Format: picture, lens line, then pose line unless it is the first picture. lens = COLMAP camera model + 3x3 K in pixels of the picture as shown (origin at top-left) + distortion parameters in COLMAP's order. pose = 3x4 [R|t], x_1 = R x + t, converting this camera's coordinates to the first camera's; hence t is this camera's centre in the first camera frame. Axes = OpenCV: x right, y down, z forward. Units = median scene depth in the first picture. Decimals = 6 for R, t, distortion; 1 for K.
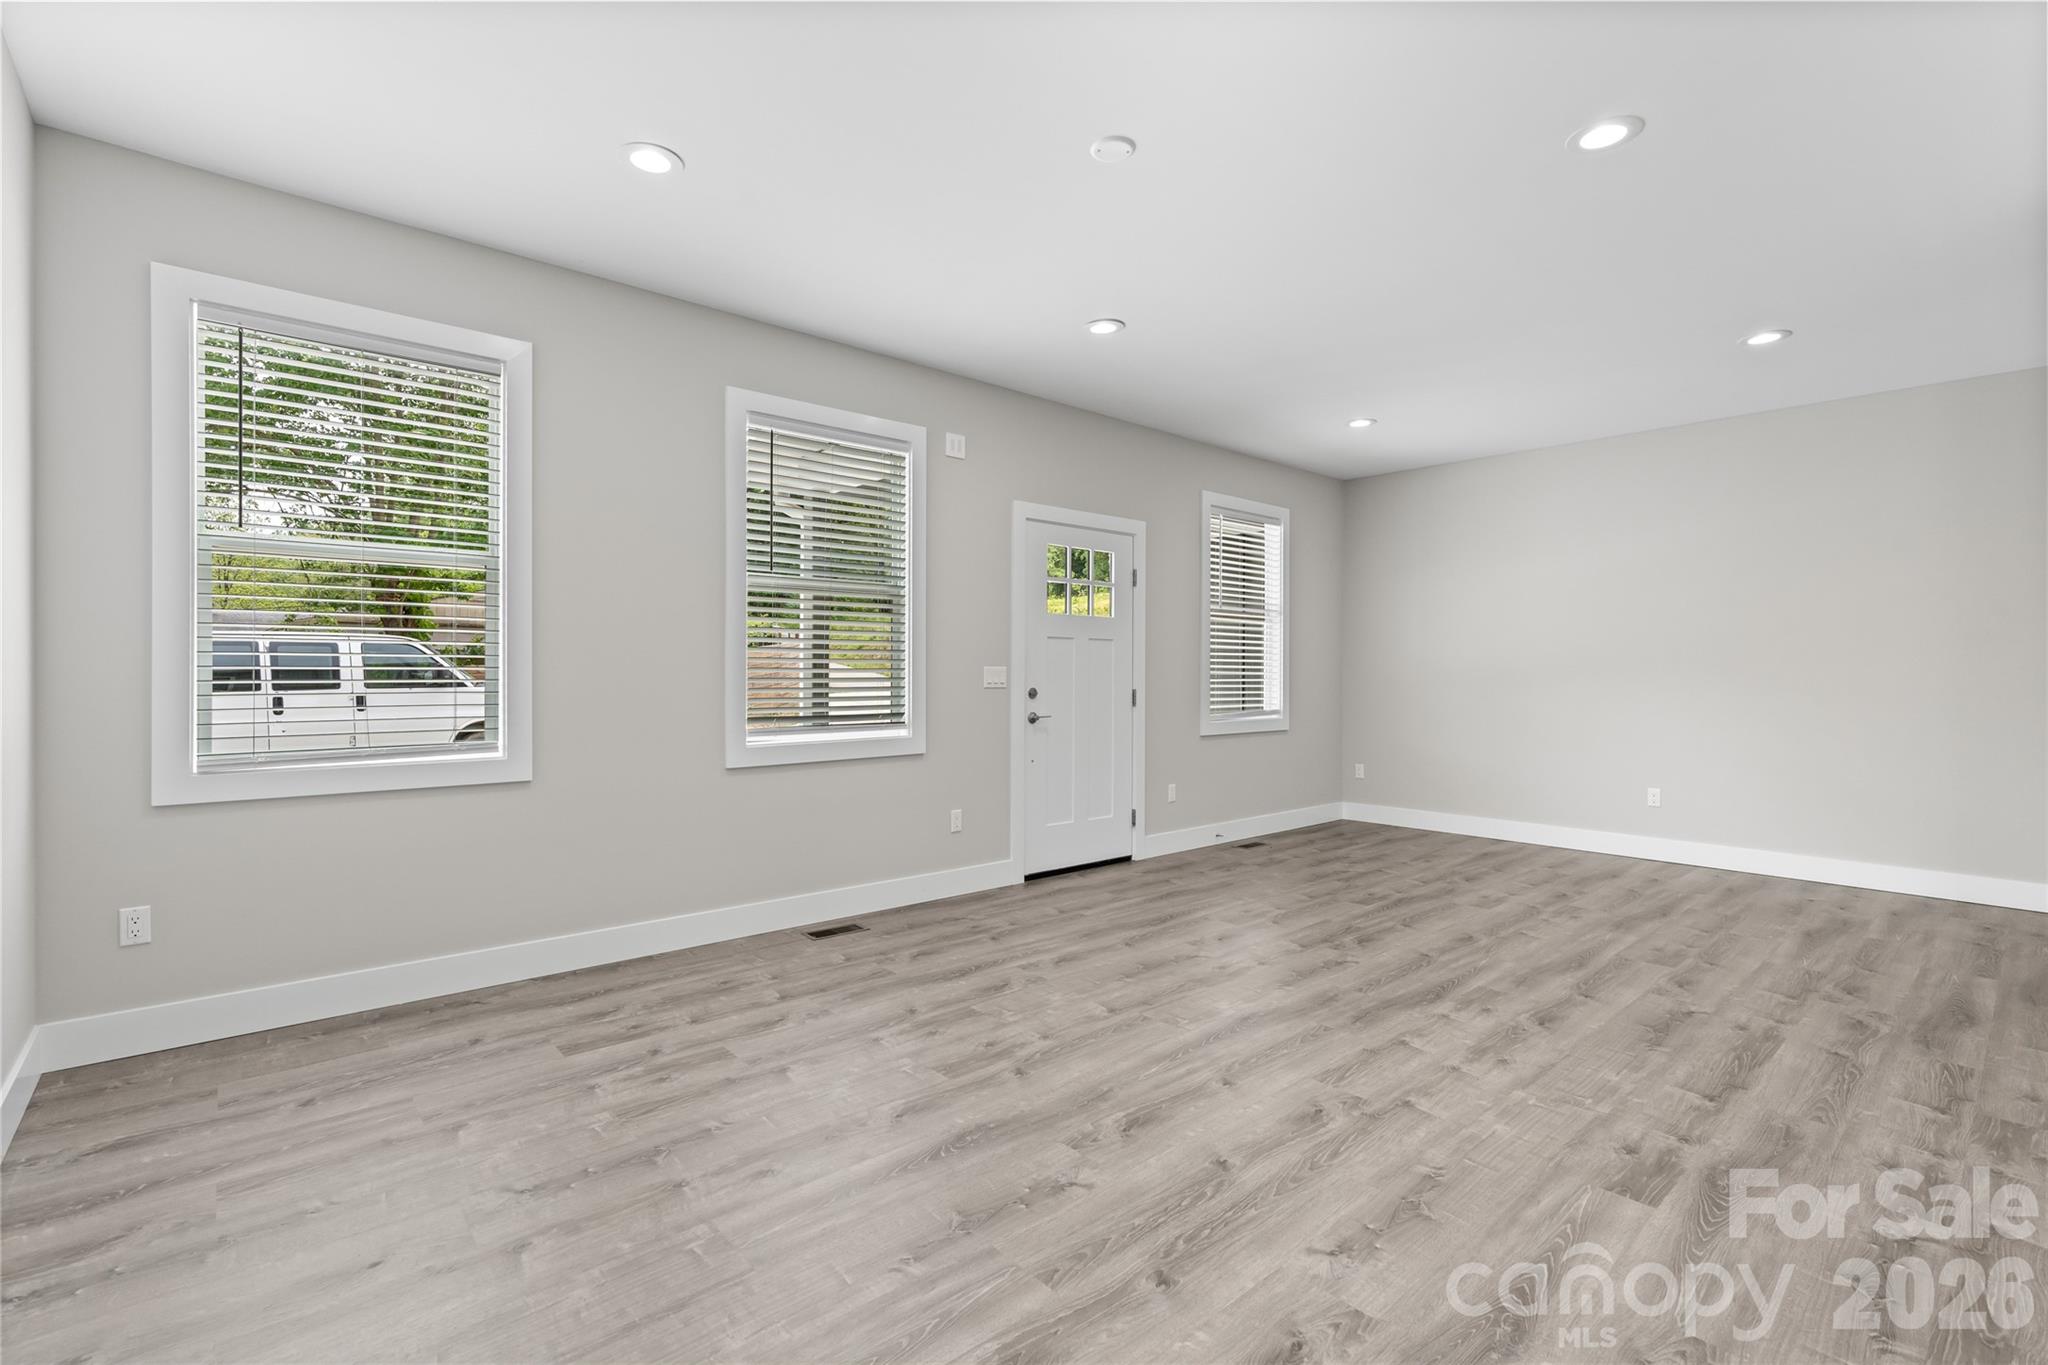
lens RADIAL K [[926.7, 0, 1017.4], [0, 926.7, 680.2], [0, 0, 1]] dist [-0.008962, 0.001536]
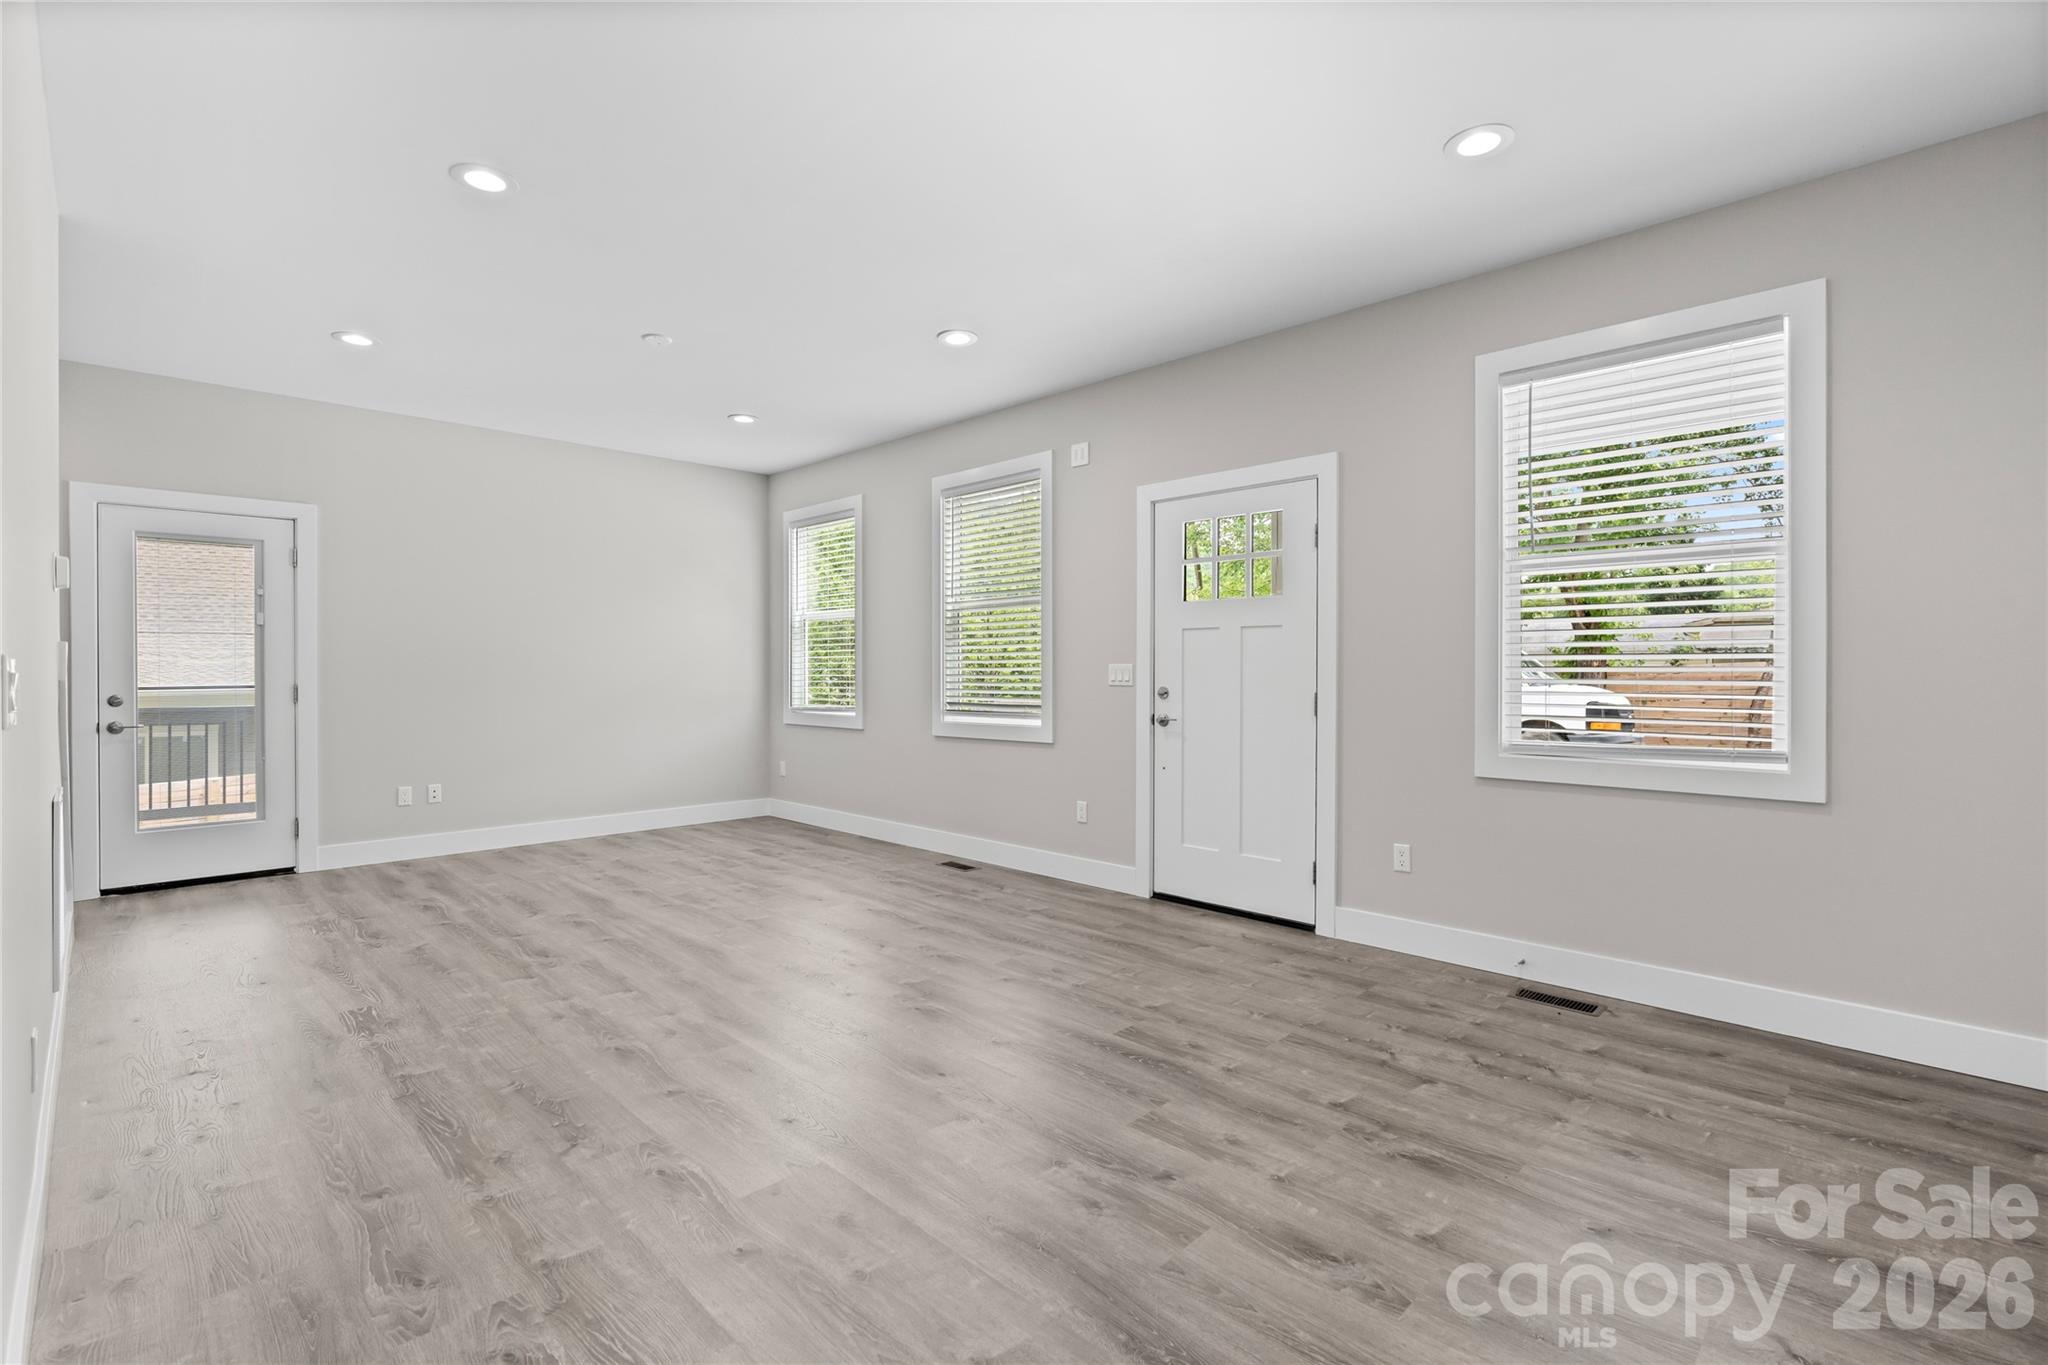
lens RADIAL K [[926.7, 0, 1015.7], [0, 926.7, 666.2], [0, 0, 1]] dist [-0.008962, 0.001536]
pose [[0.059138, -0.007785, -0.998219, 1.402914], [-0.009150, 0.999923, -0.008341, -0.004612], [0.998208, 0.009627, 0.059063, 1.240312]]
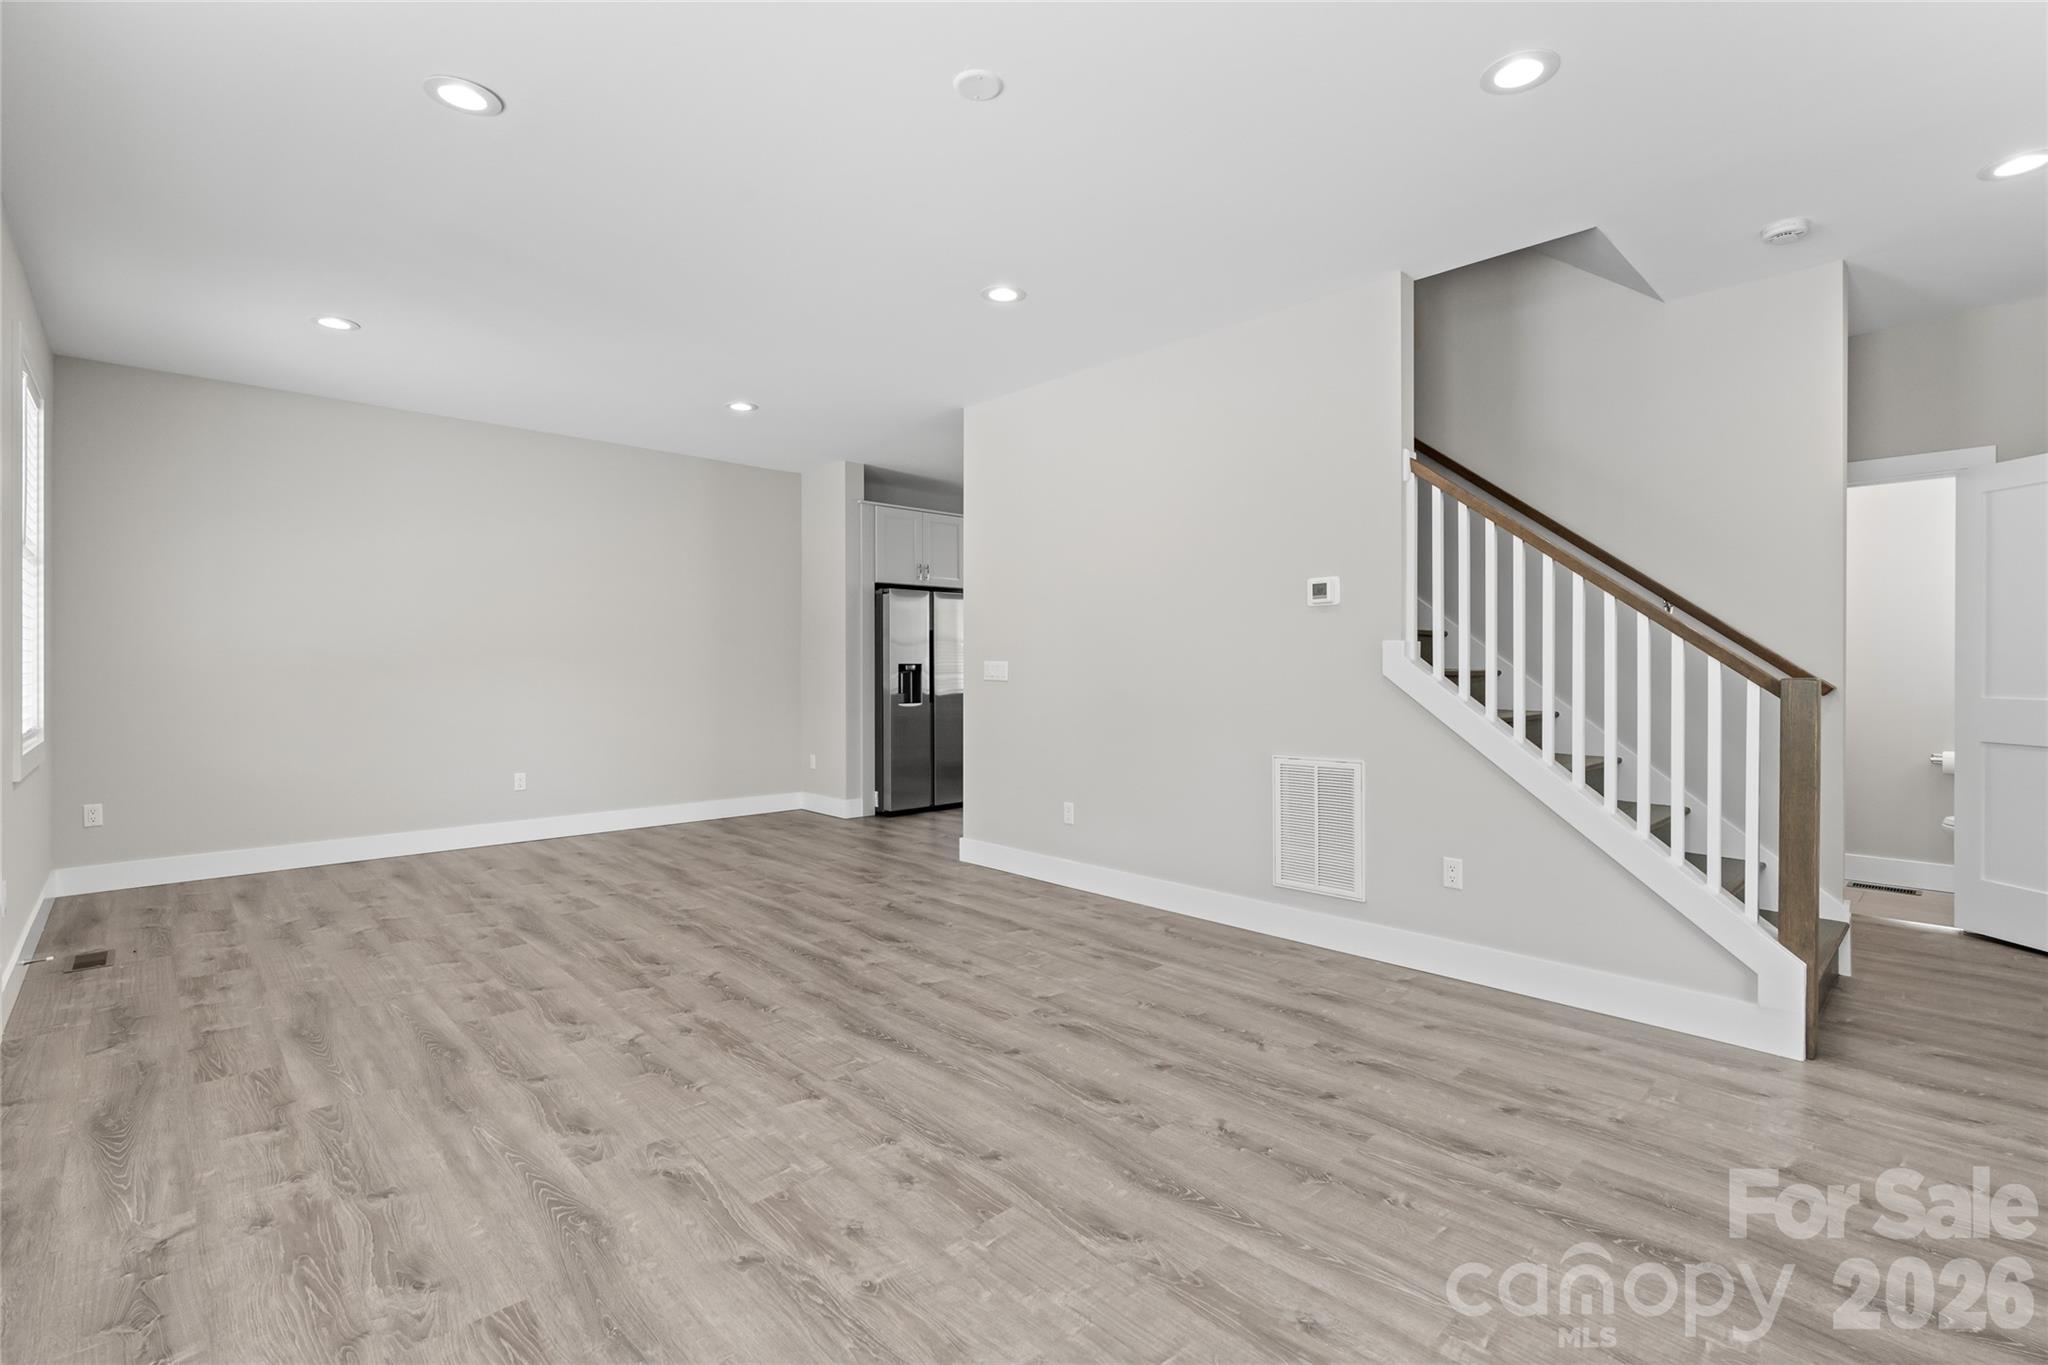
lens RADIAL K [[926.7, 0, 1032.9], [0, 926.7, 675.8], [0, 0, 1]] dist [-0.008962, 0.001536]
pose [[-0.047824, -0.016919, 0.998712, -0.652738], [0.006831, 0.999828, 0.017265, -0.011826], [-0.998832, 0.007648, -0.047701, 0.809376]]
